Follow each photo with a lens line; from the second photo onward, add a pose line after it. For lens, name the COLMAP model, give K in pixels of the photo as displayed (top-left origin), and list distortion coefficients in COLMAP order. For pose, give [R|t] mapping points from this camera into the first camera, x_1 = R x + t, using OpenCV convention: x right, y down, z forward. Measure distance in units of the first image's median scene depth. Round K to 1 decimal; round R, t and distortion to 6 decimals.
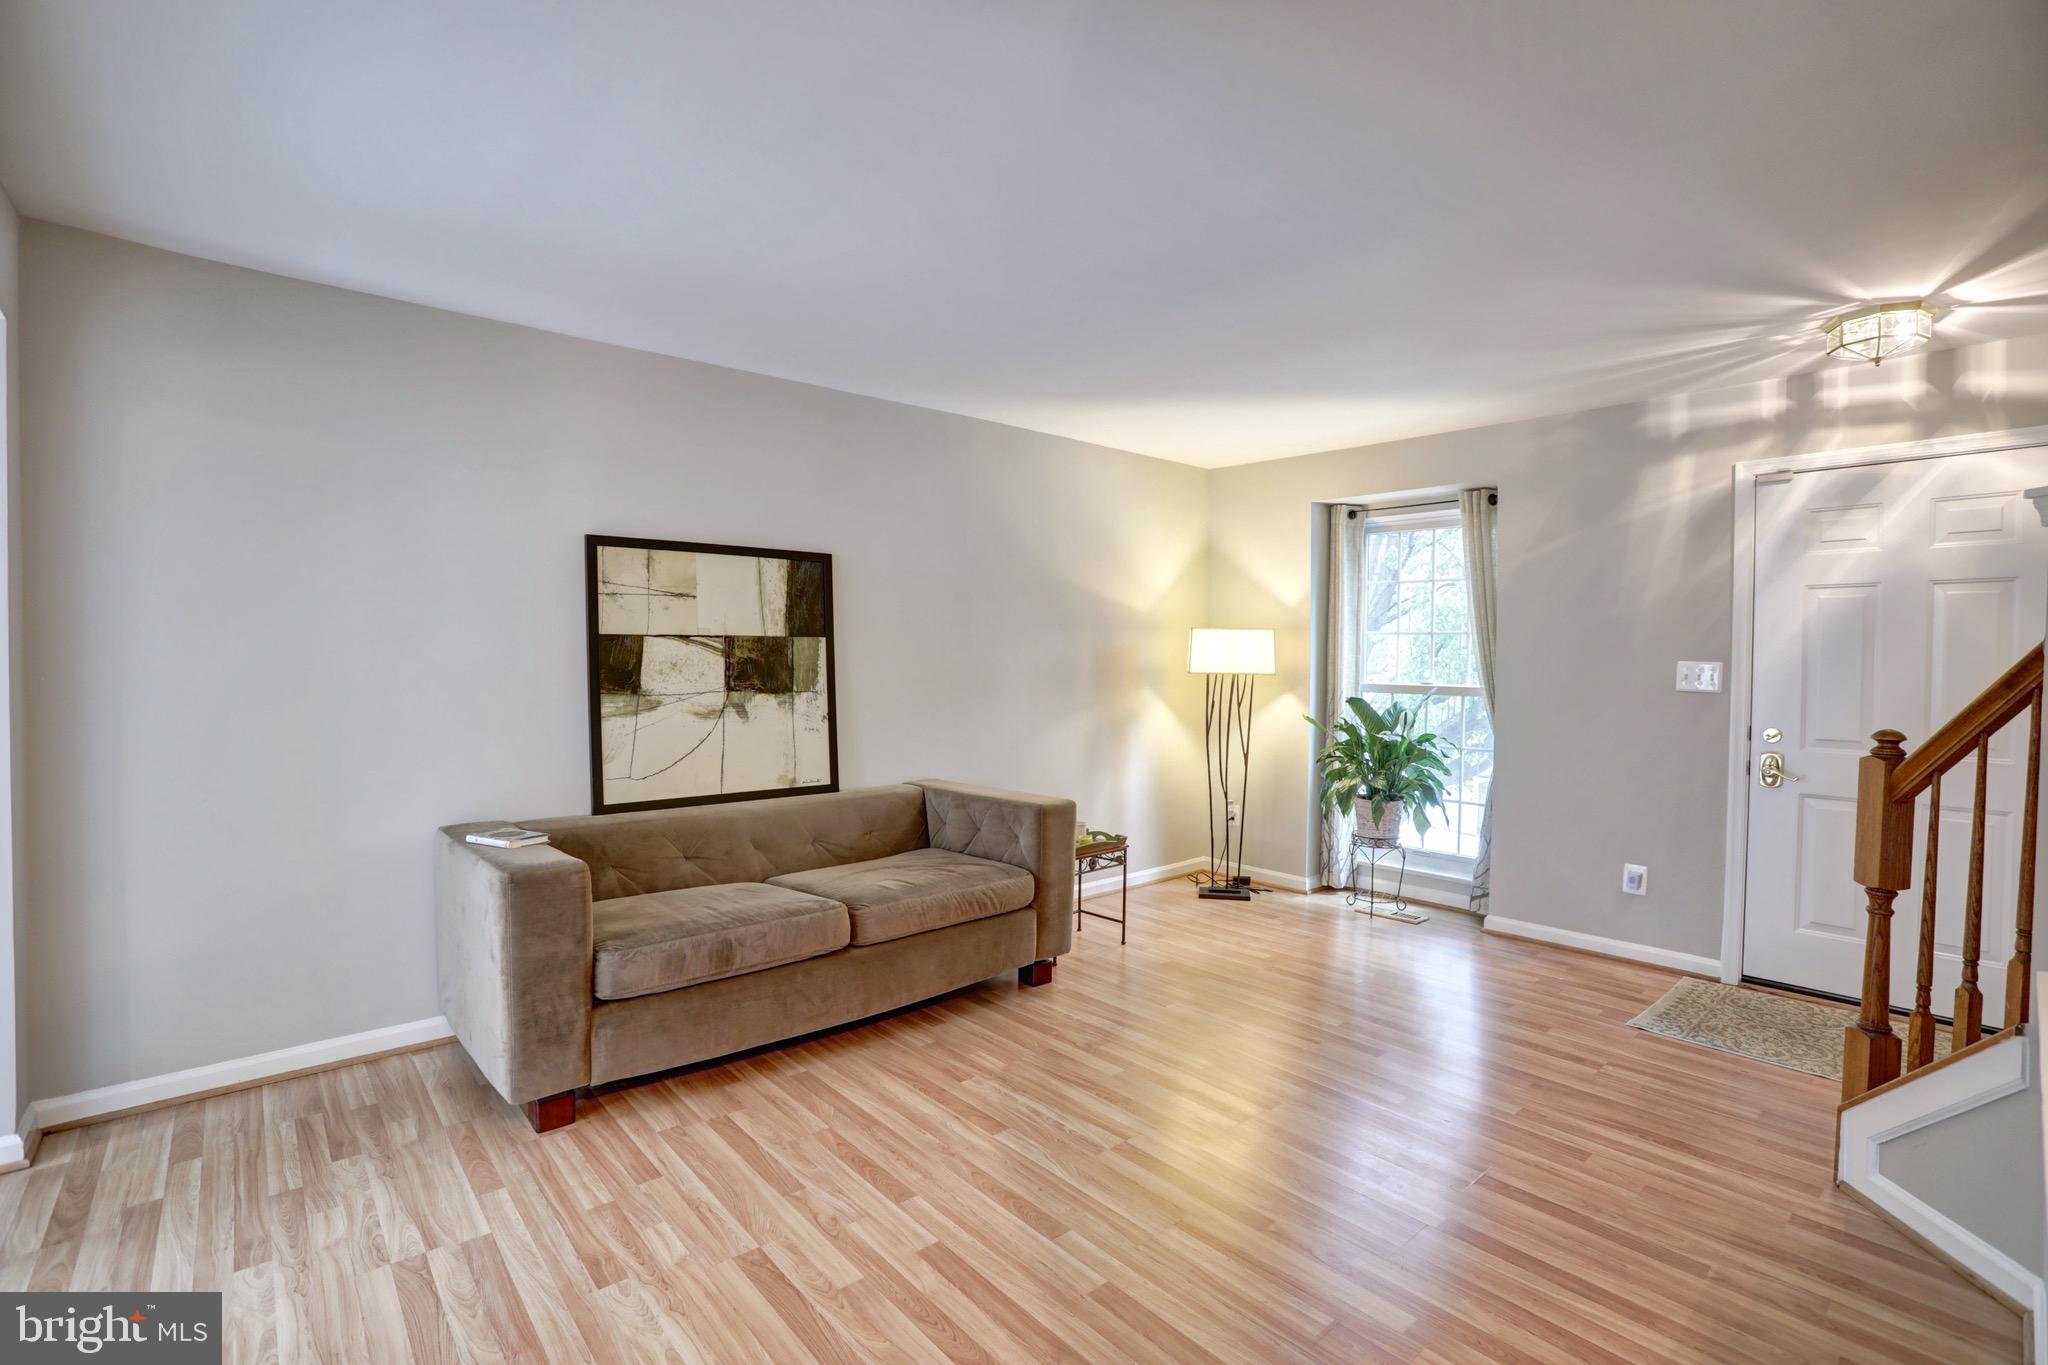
lens RADIAL K [[936.3, 0, 1023.9], [0, 936.3, 673.7], [0, 0, 1]] dist [-0.053050, 0.016796]
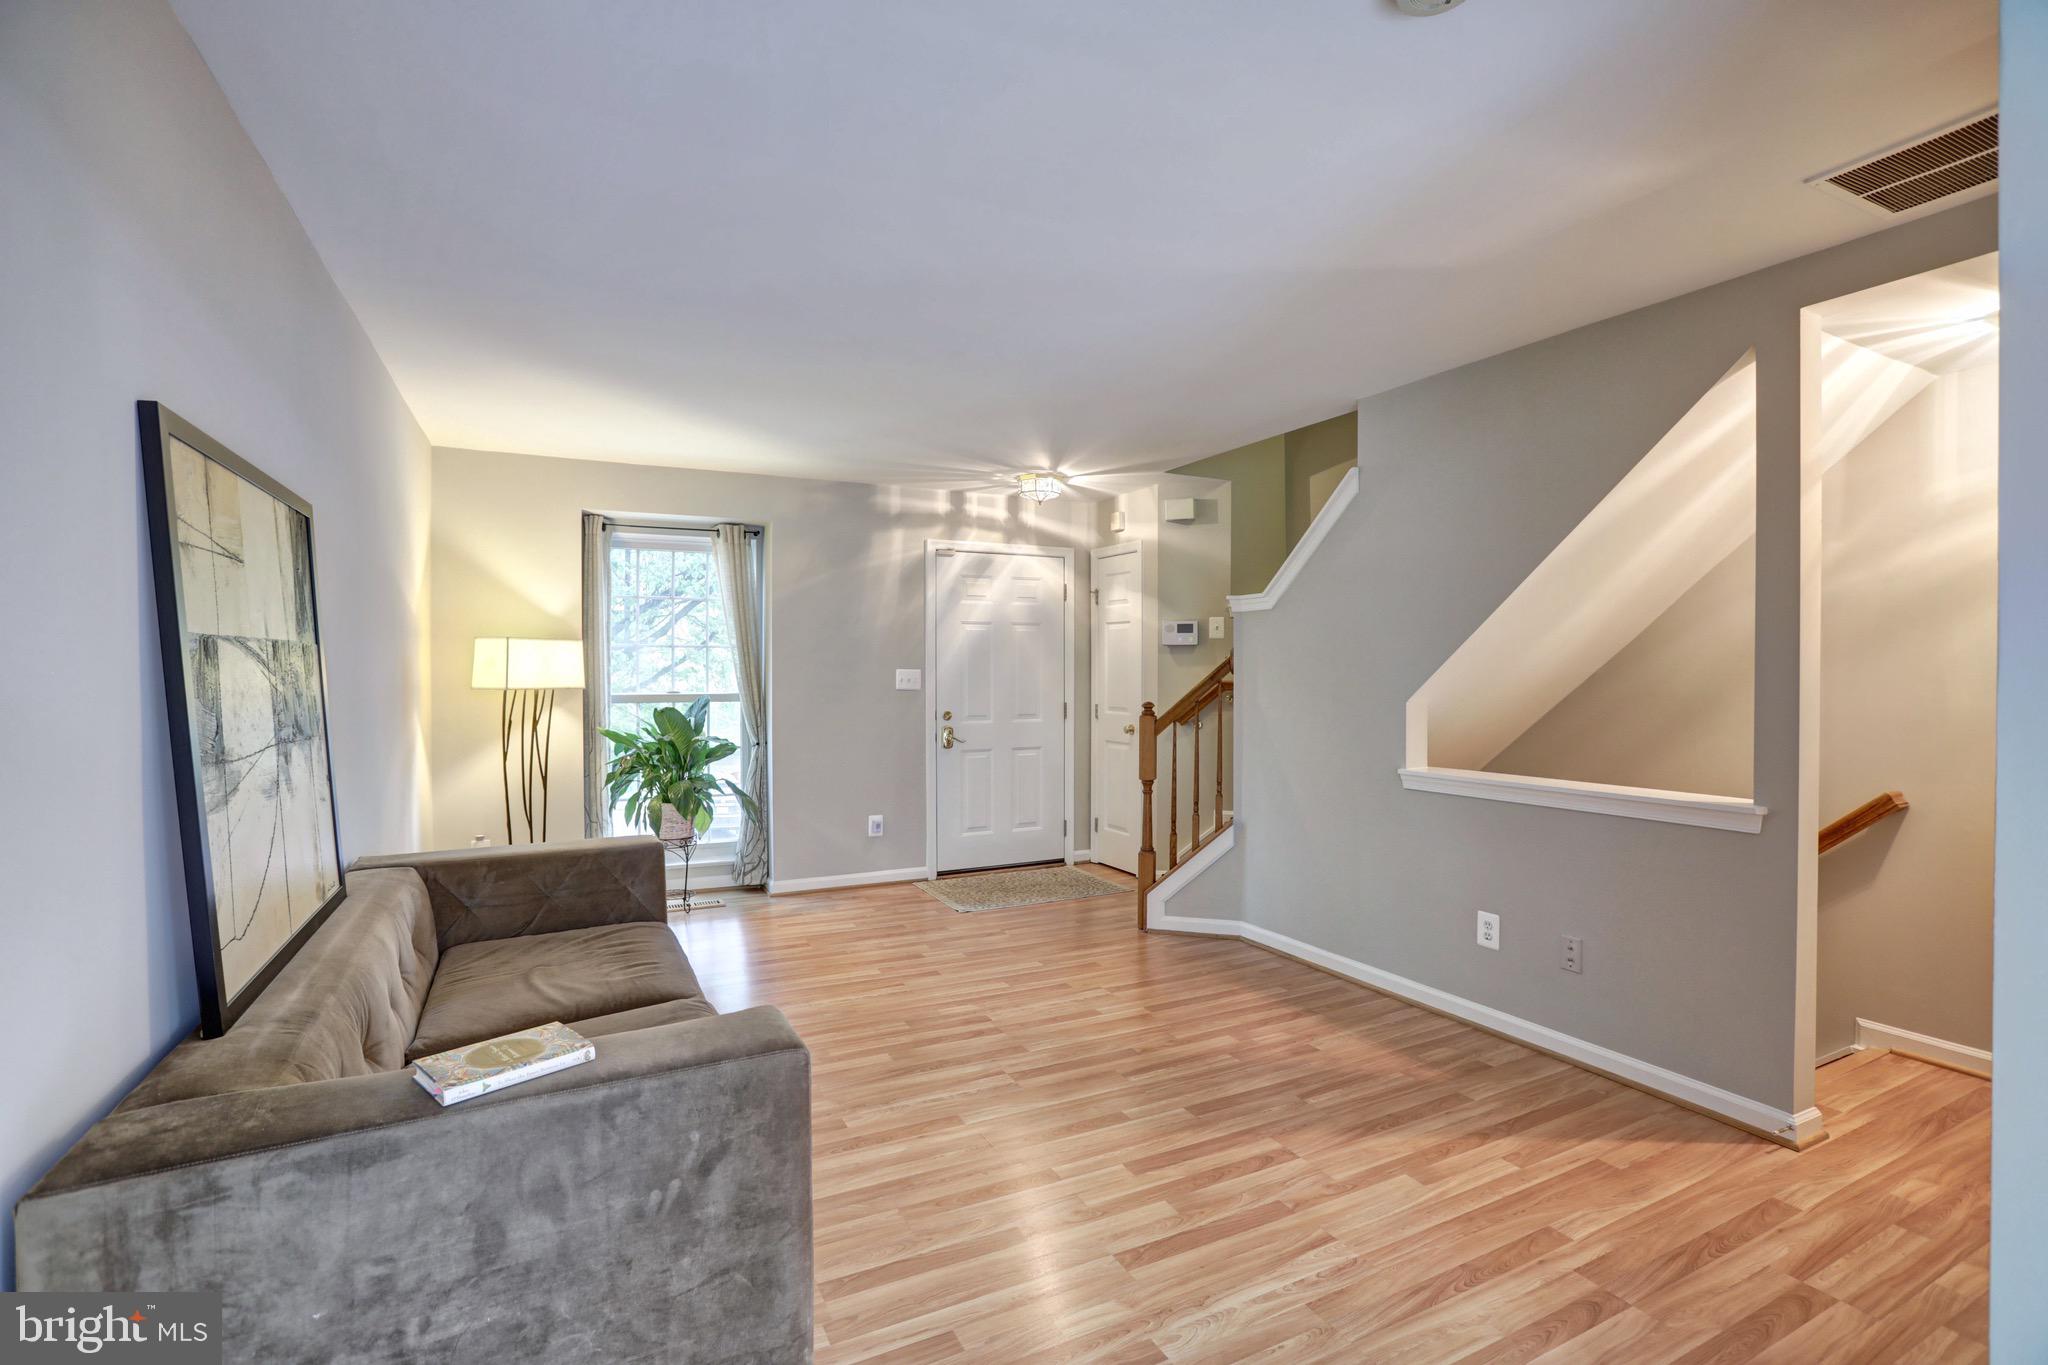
lens RADIAL K [[936.3, 0, 1013.7], [0, 936.3, 677.9], [0, 0, 1]] dist [-0.053050, 0.016796]
pose [[0.262737, -0.018783, 0.964685, -0.719800], [0.024701, 0.999614, 0.012735, -0.015364], [-0.964551, 0.020483, 0.263100, 0.461012]]
